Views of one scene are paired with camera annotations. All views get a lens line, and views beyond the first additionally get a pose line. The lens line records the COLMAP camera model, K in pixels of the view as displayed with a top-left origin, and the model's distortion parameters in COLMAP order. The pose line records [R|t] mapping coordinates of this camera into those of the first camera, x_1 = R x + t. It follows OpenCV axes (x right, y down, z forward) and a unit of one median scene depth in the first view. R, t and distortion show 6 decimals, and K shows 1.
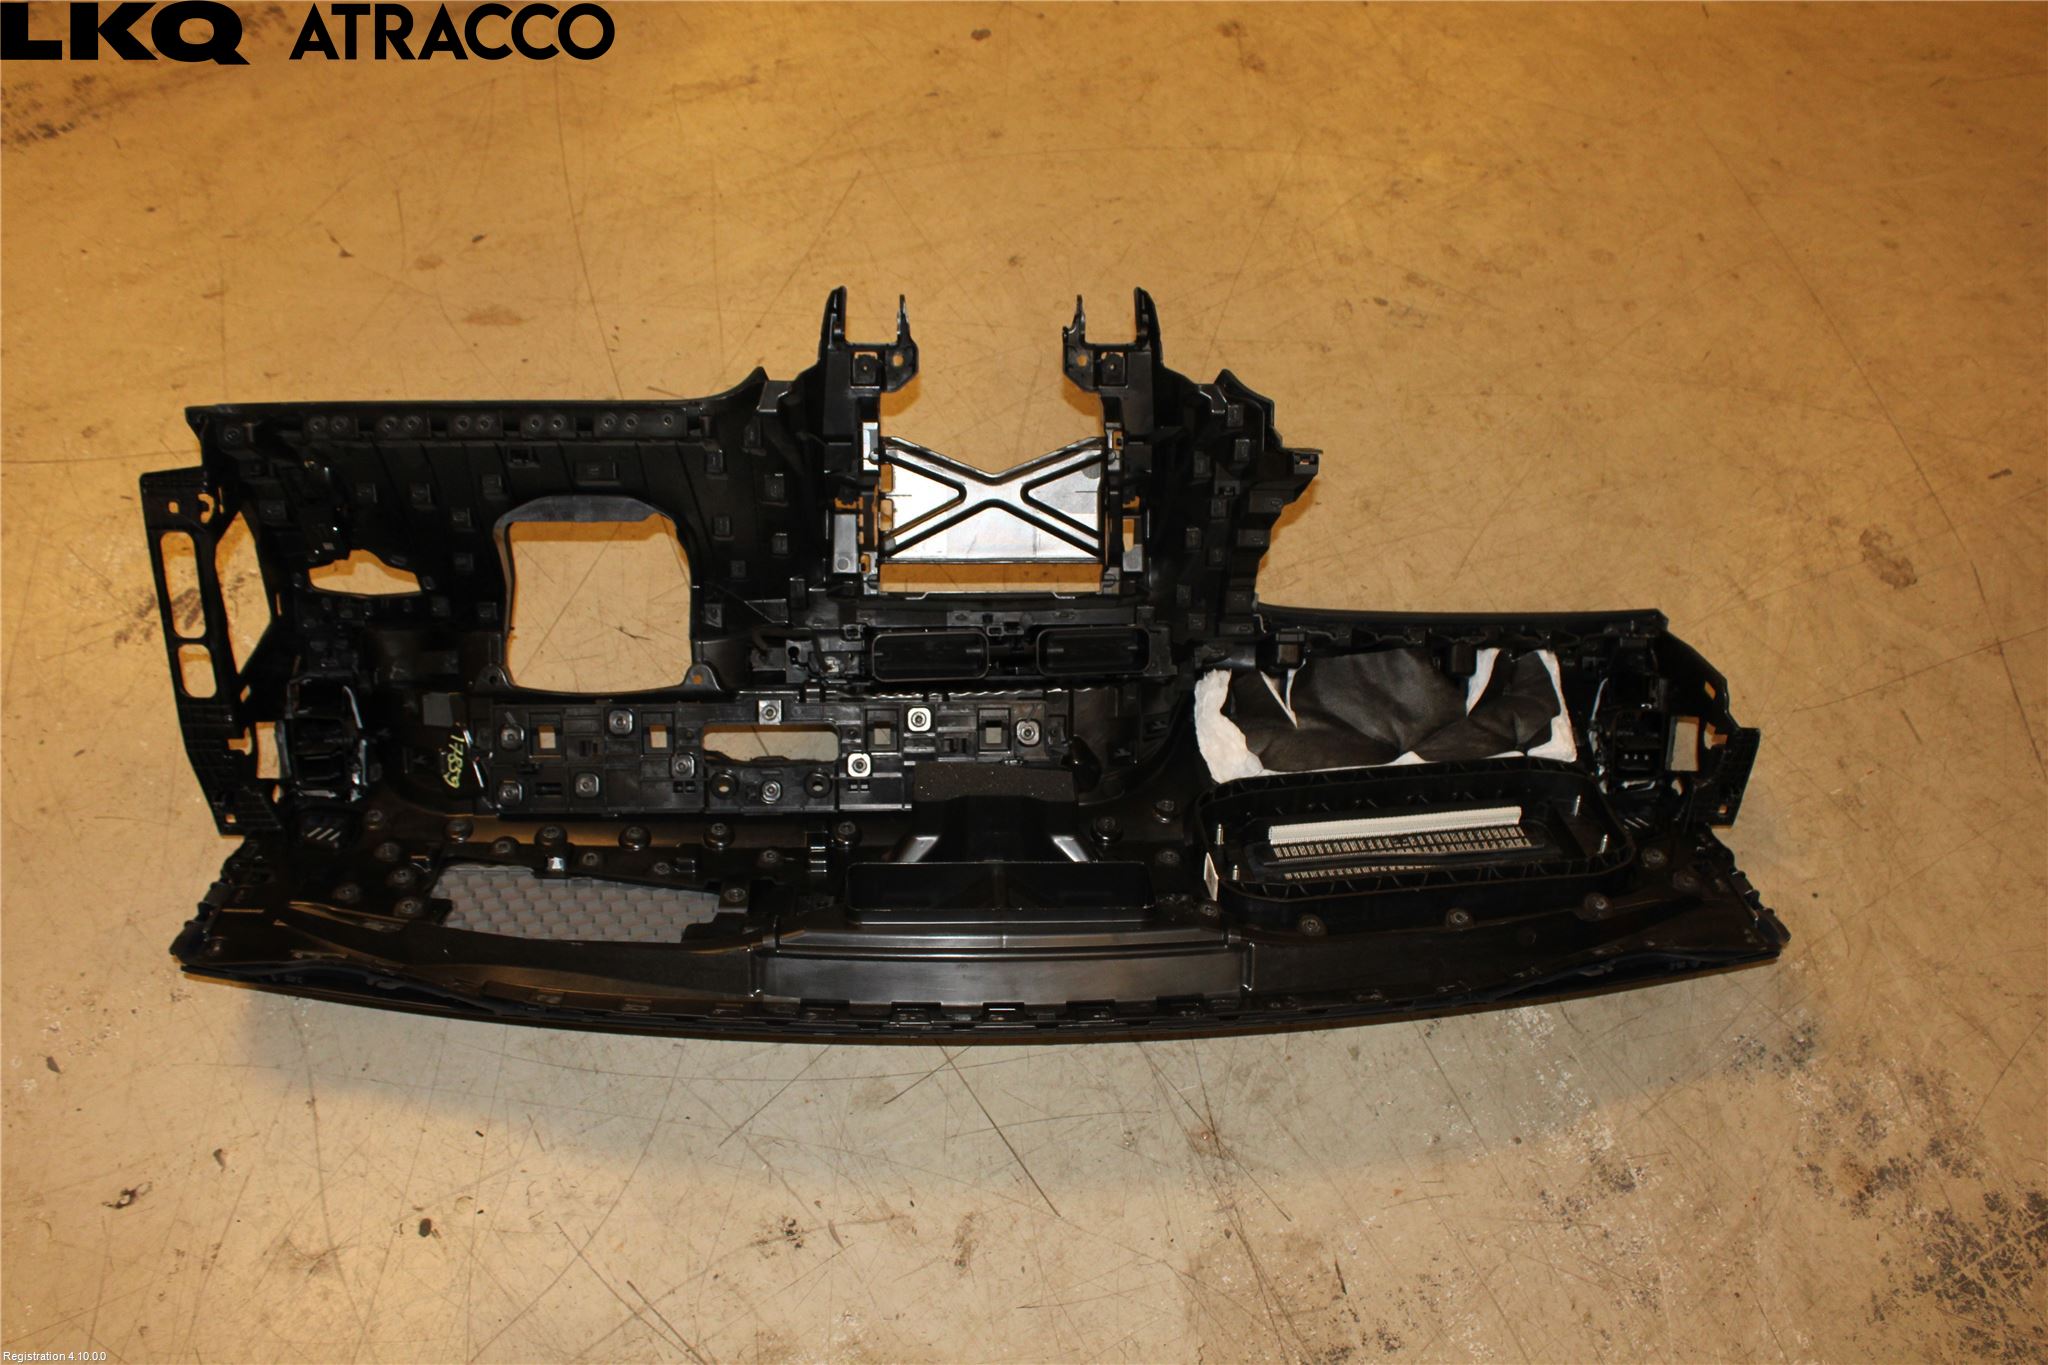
lens RADIAL K [[1781.7, 0, 1021.5], [0, 1781.7, 705.4], [0, 0, 1]] dist [-0.153606, 0.138117]
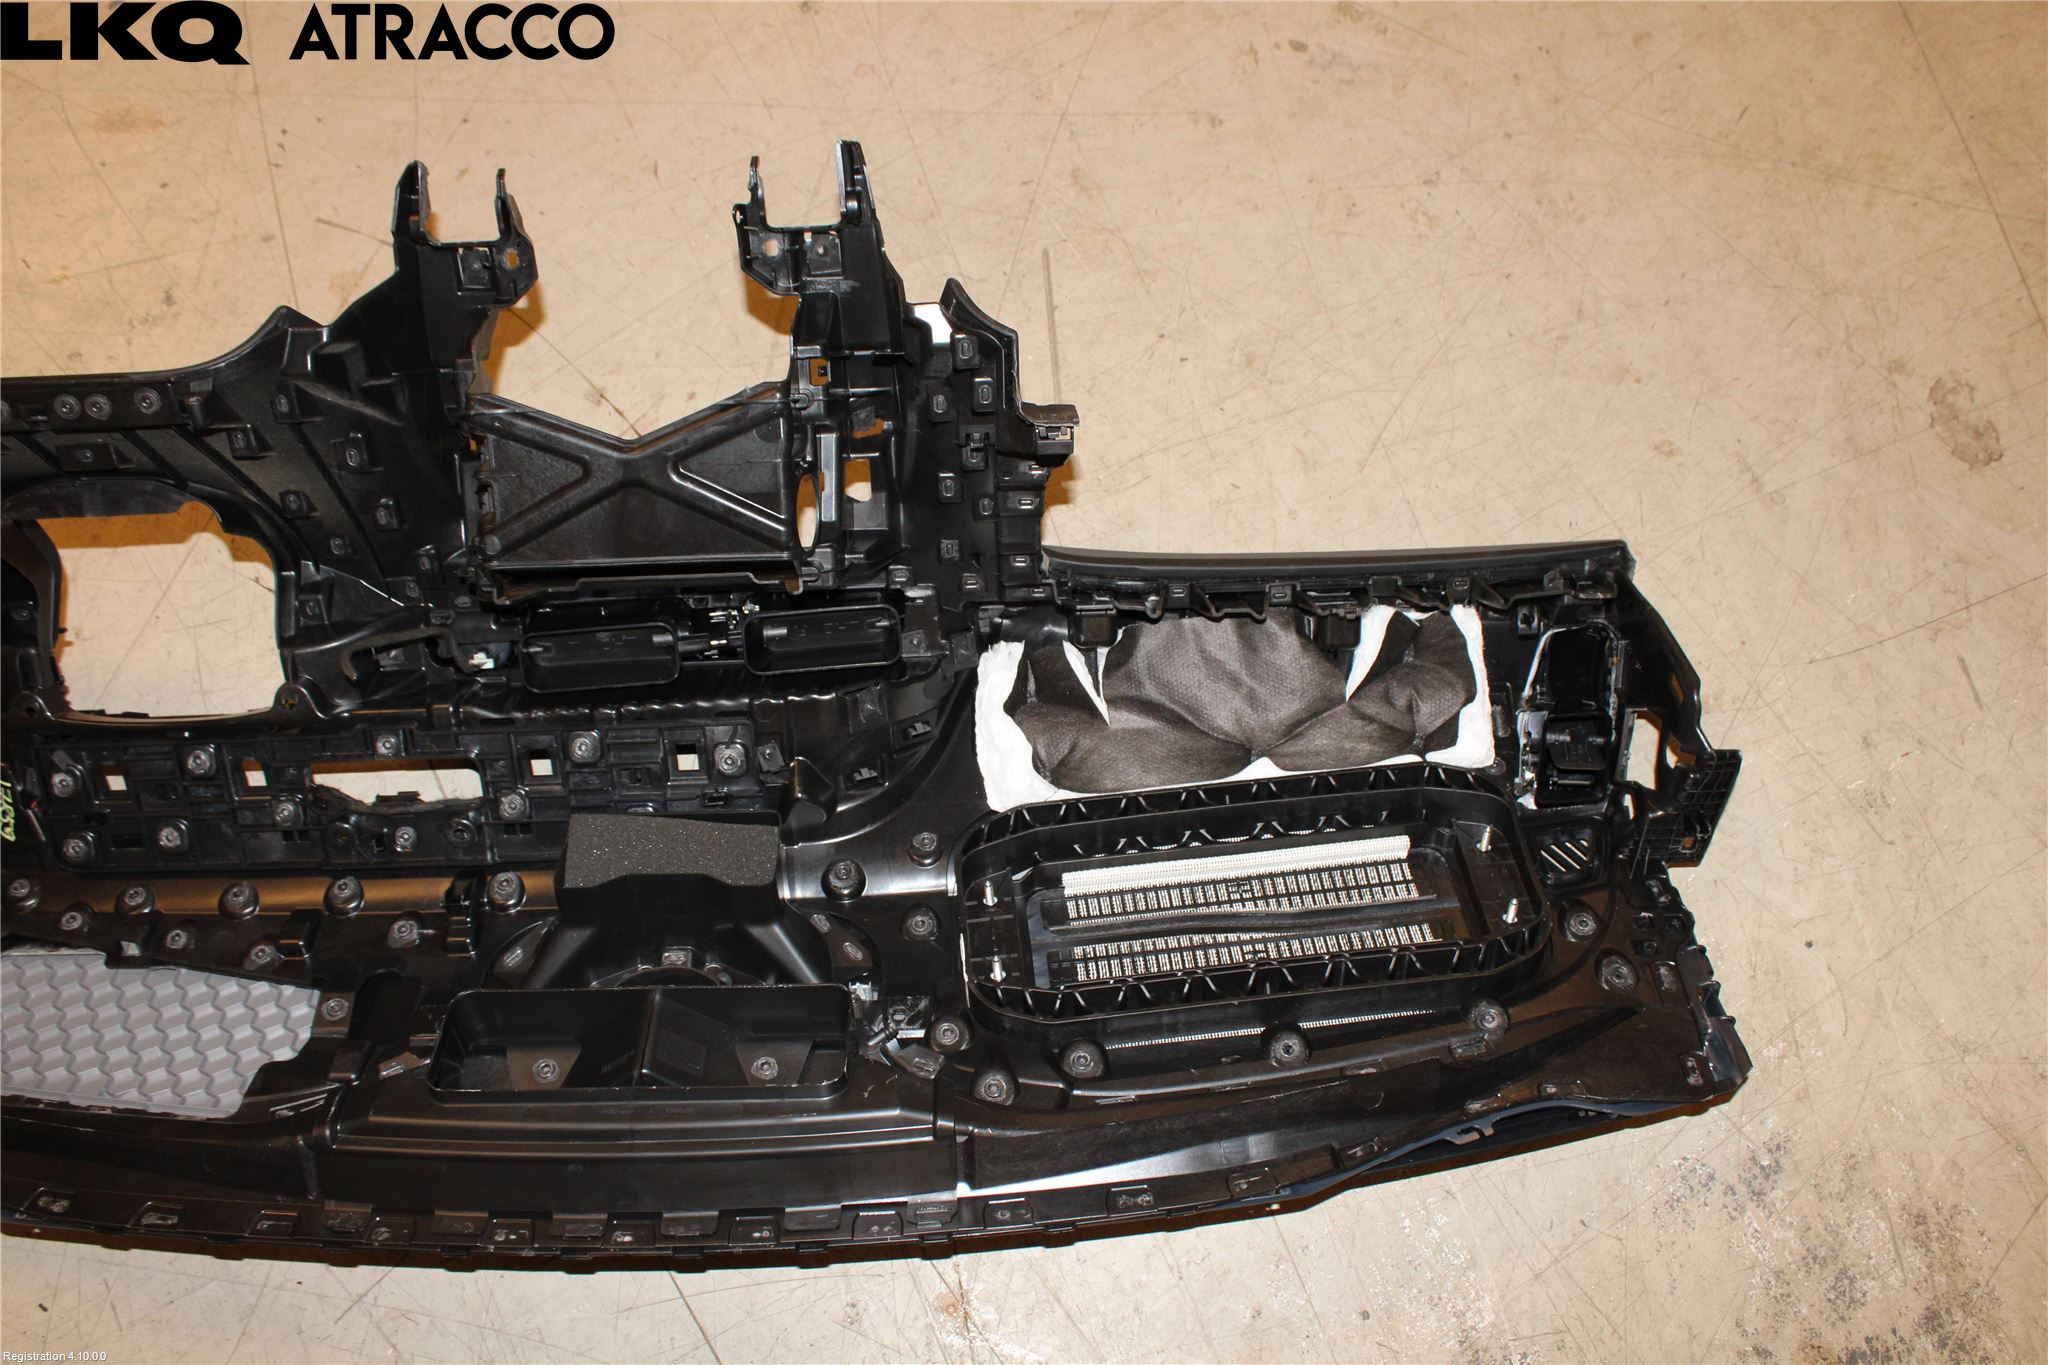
lens RADIAL K [[1781.7, 0, 1021.5], [0, 1781.7, 705.4], [0, 0, 1]] dist [-0.153606, 0.138117]
pose [[0.998601, -0.012594, -0.051365, 0.166817], [0.023961, 0.973571, 0.227123, -0.175606], [0.047147, -0.228036, 0.972511, 0.296463]]
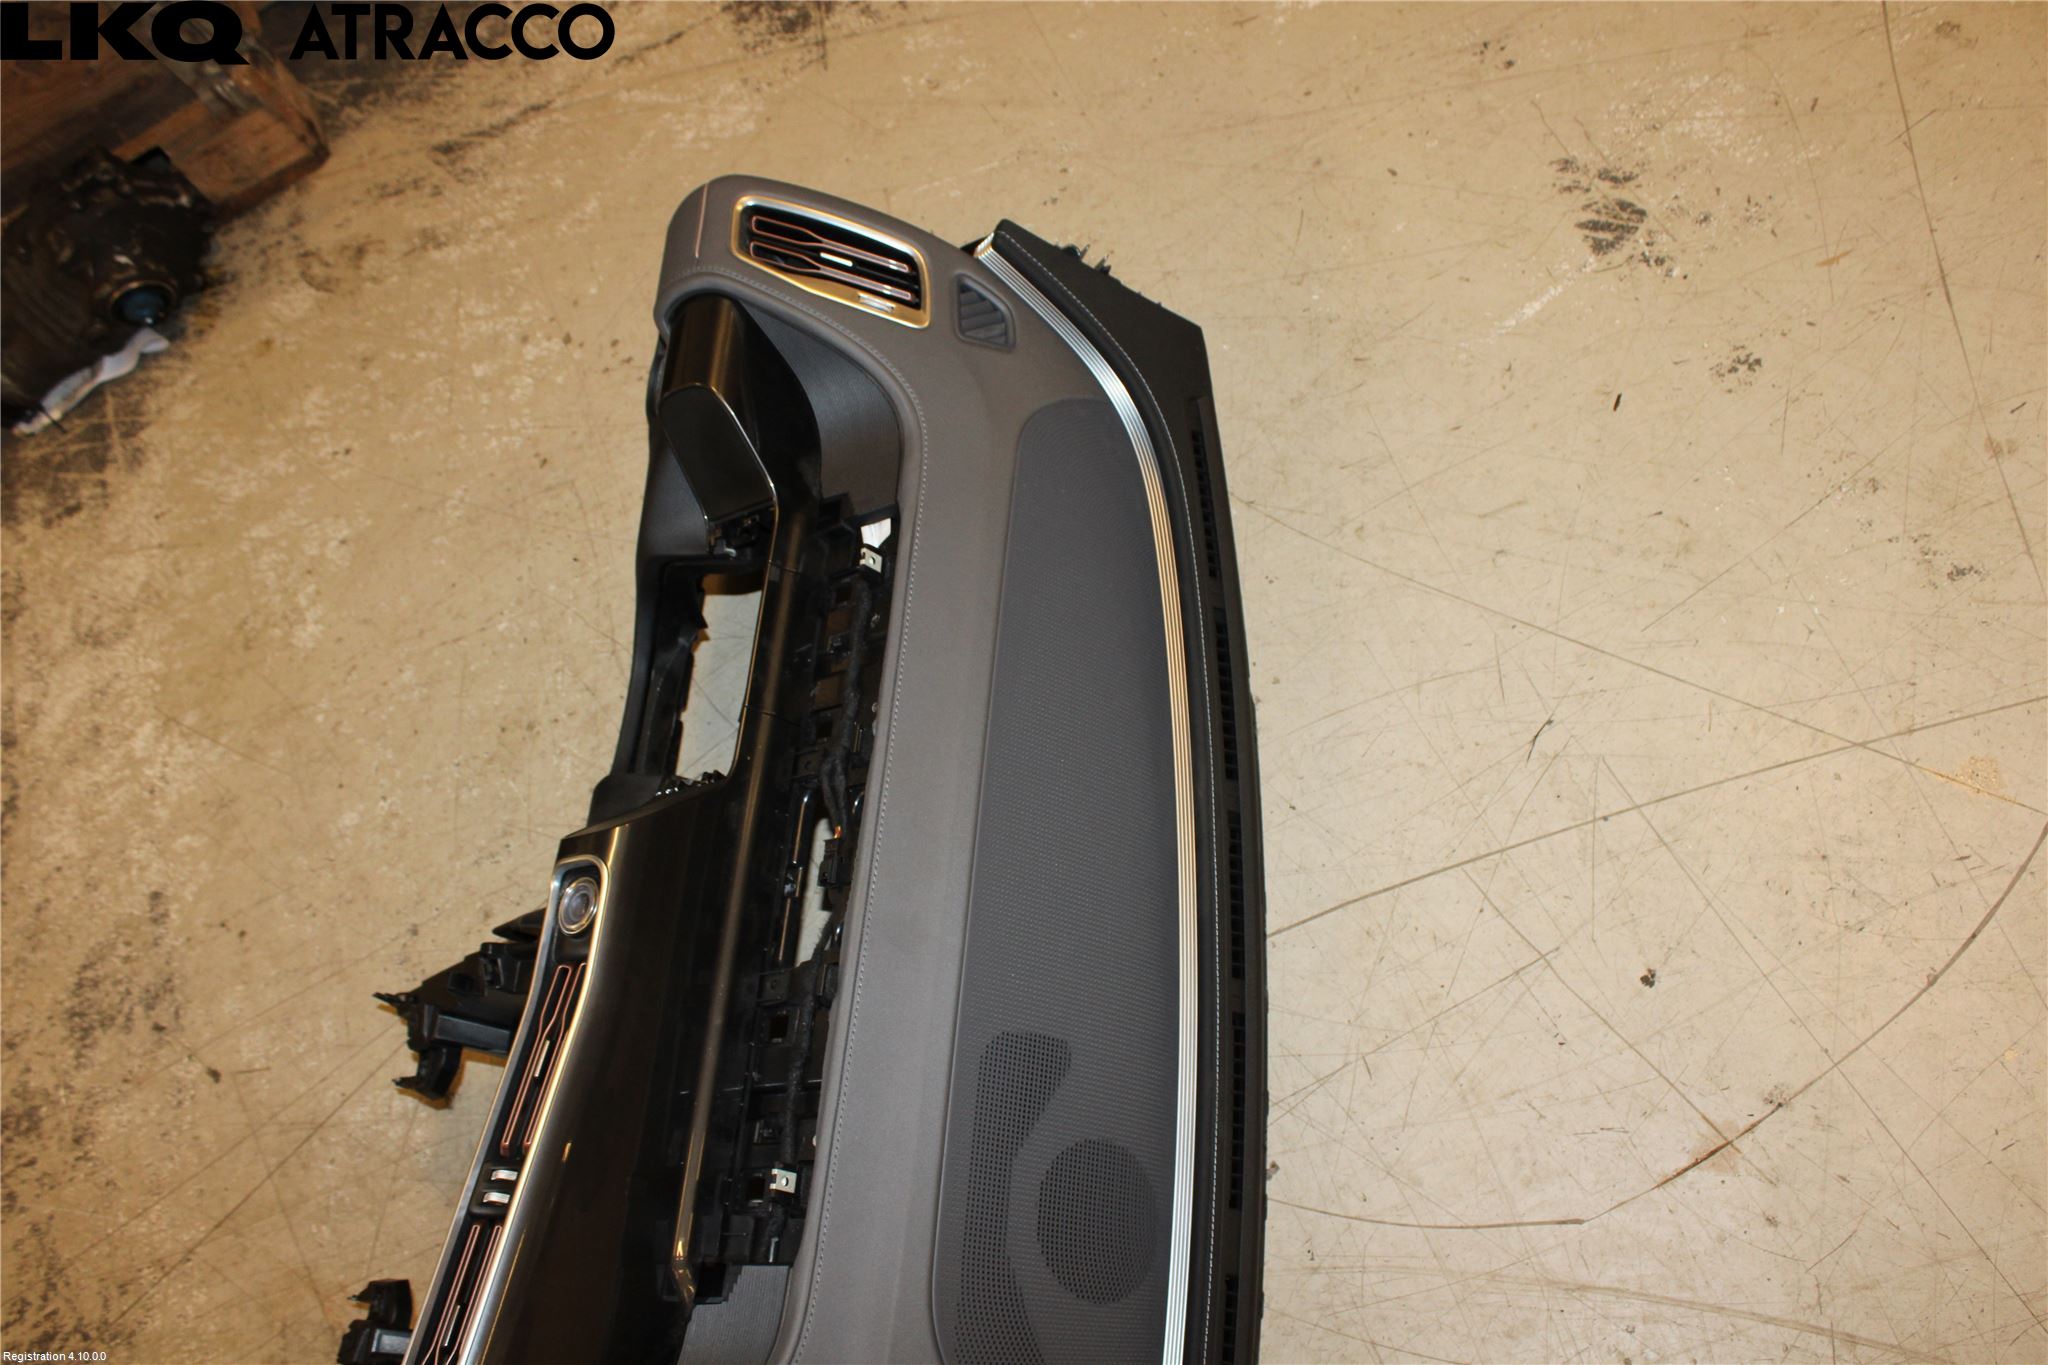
lens RADIAL K [[1781.7, 0, 1021.5], [0, 1781.7, 705.4], [0, 0, 1]] dist [-0.153606, 0.138117]
pose [[-0.208741, 0.892972, -0.398784, 0.103976], [-0.566741, 0.221864, 0.793462, -0.547368], [0.797015, 0.391635, 0.459771, 0.568911]]
